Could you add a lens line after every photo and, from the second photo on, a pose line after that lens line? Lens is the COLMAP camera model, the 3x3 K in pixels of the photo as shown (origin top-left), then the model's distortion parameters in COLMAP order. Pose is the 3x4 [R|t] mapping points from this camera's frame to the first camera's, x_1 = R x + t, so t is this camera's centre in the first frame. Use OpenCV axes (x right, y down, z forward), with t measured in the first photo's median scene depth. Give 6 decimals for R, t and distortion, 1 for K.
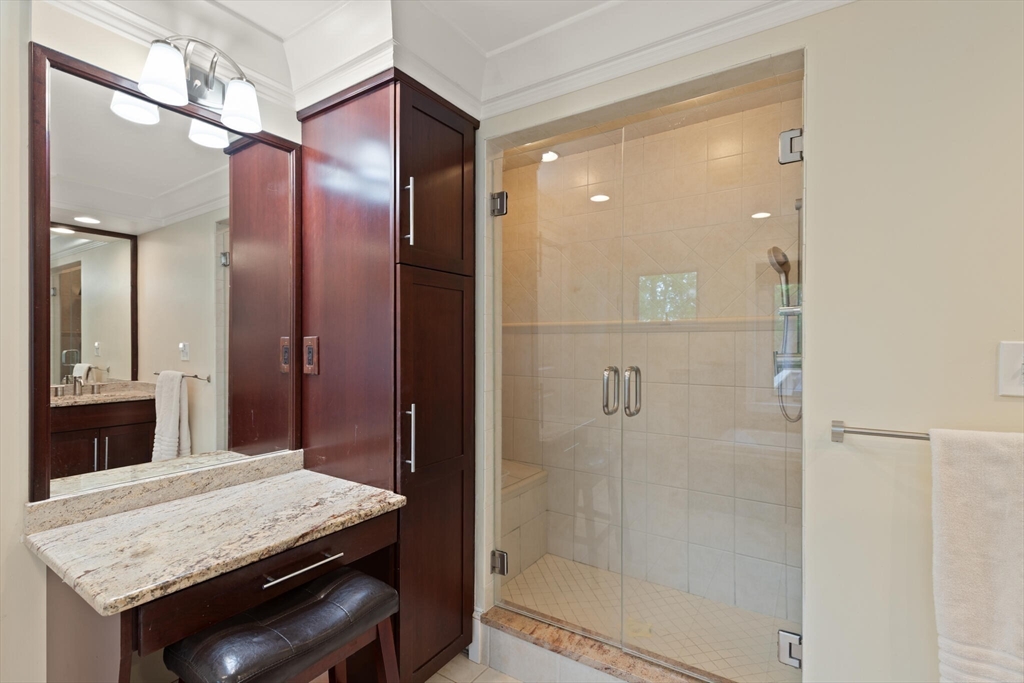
lens RADIAL K [[471.1, 0, 510.3], [0, 471.1, 342.2], [0, 0, 1]] dist [0.009721, -0.002526]
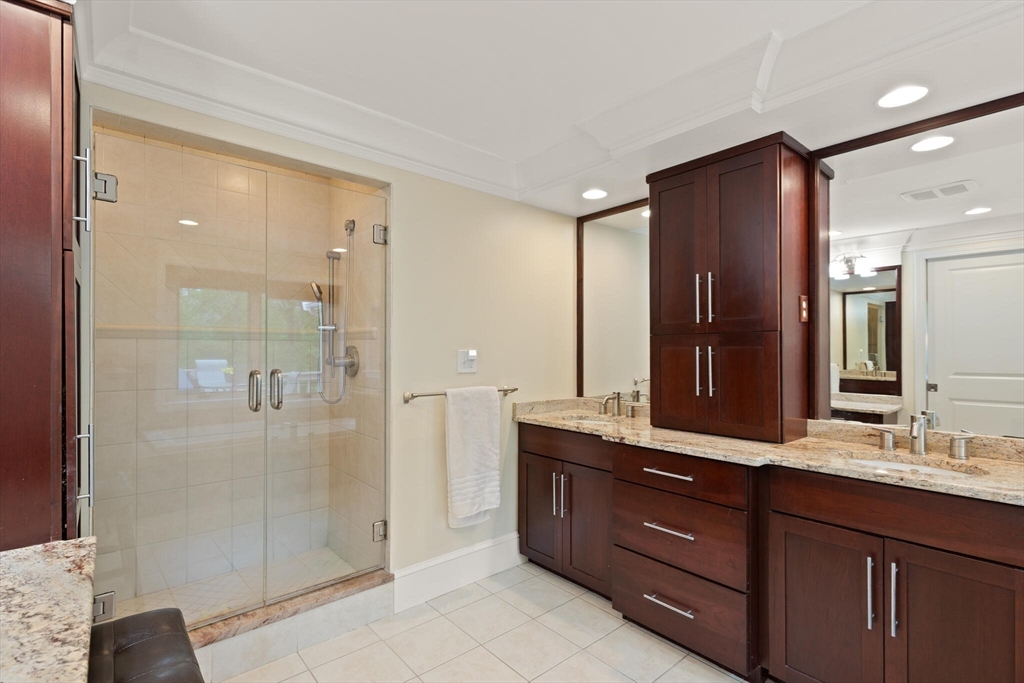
lens RADIAL K [[471.1, 0, 509.3], [0, 471.1, 349.4], [0, 0, 1]] dist [0.009721, -0.002526]
pose [[0.279618, 0.005813, 0.960094, -0.938805], [-0.001968, 0.999983, -0.005481, 0.004678], [-0.960109, -0.000356, 0.279624, 0.081567]]
